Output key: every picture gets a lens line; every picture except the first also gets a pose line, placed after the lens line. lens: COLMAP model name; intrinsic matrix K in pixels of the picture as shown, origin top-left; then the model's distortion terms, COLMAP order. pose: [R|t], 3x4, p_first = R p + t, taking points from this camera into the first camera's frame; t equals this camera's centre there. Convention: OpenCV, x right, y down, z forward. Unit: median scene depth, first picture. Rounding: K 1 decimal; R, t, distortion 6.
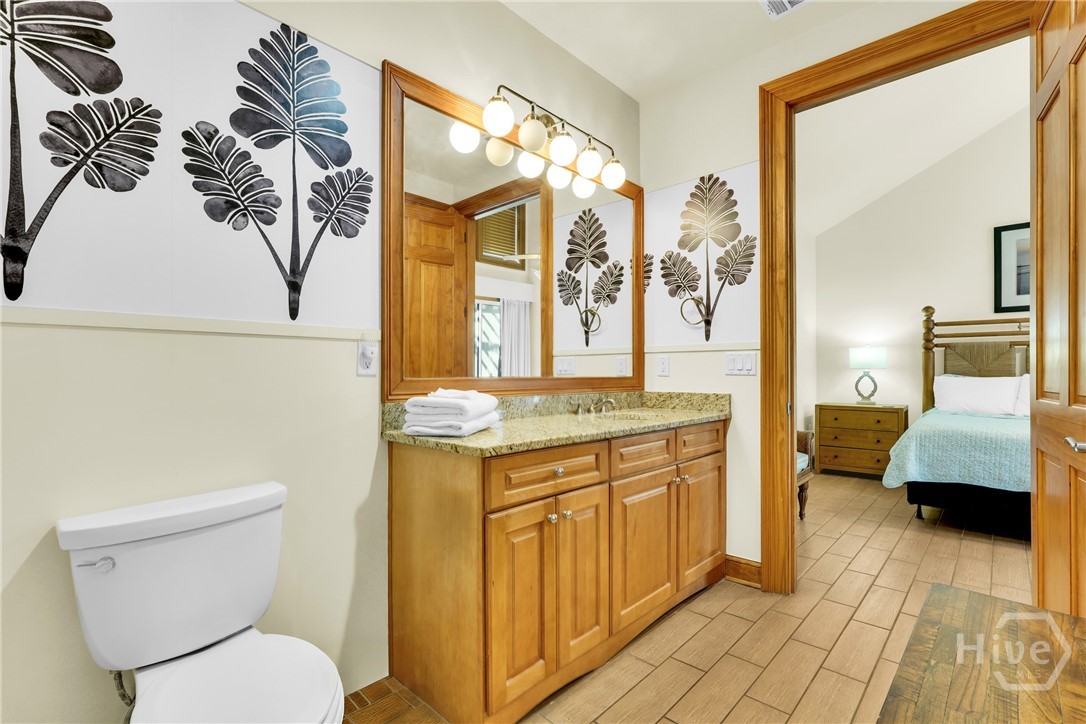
lens RADIAL K [[492.5, 0, 544.6], [0, 492.5, 369.7], [0, 0, 1]] dist [-0.000779, 0.000093]
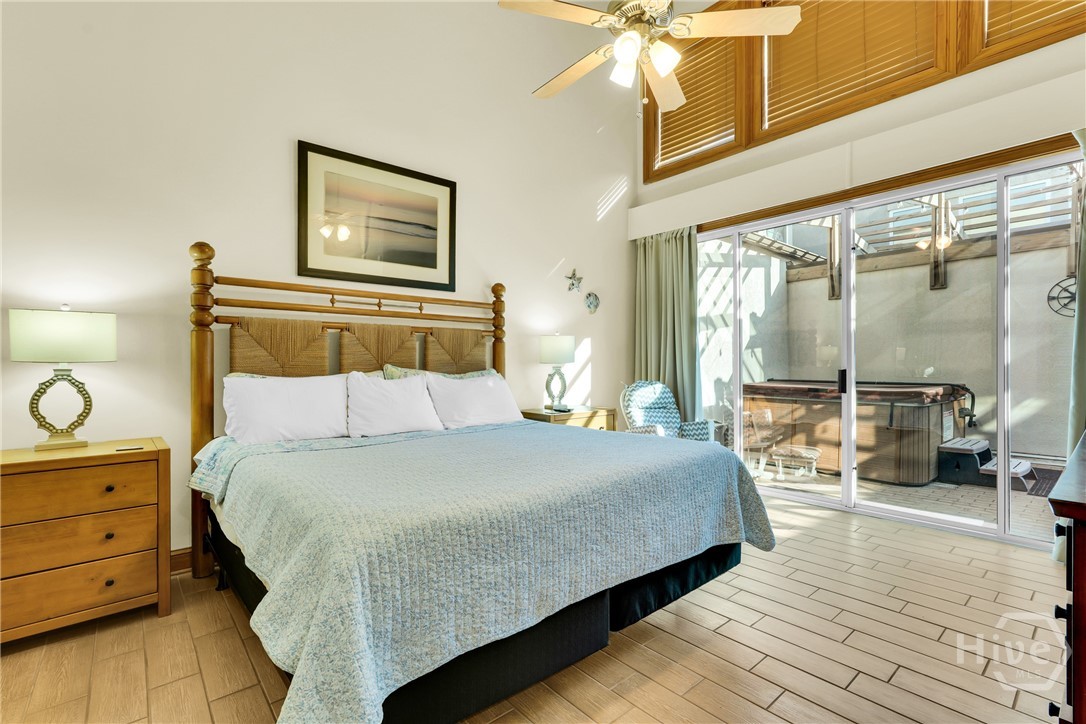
lens RADIAL K [[492.5, 0, 545.0], [0, 492.5, 365.5], [0, 0, 1]] dist [-0.000779, 0.000093]
pose [[0.117363, -0.001195, 0.993088, 0.307680], [0.000741, 0.999999, 0.001116, 0.000375], [-0.993089, 0.000605, 0.117364, 0.583878]]
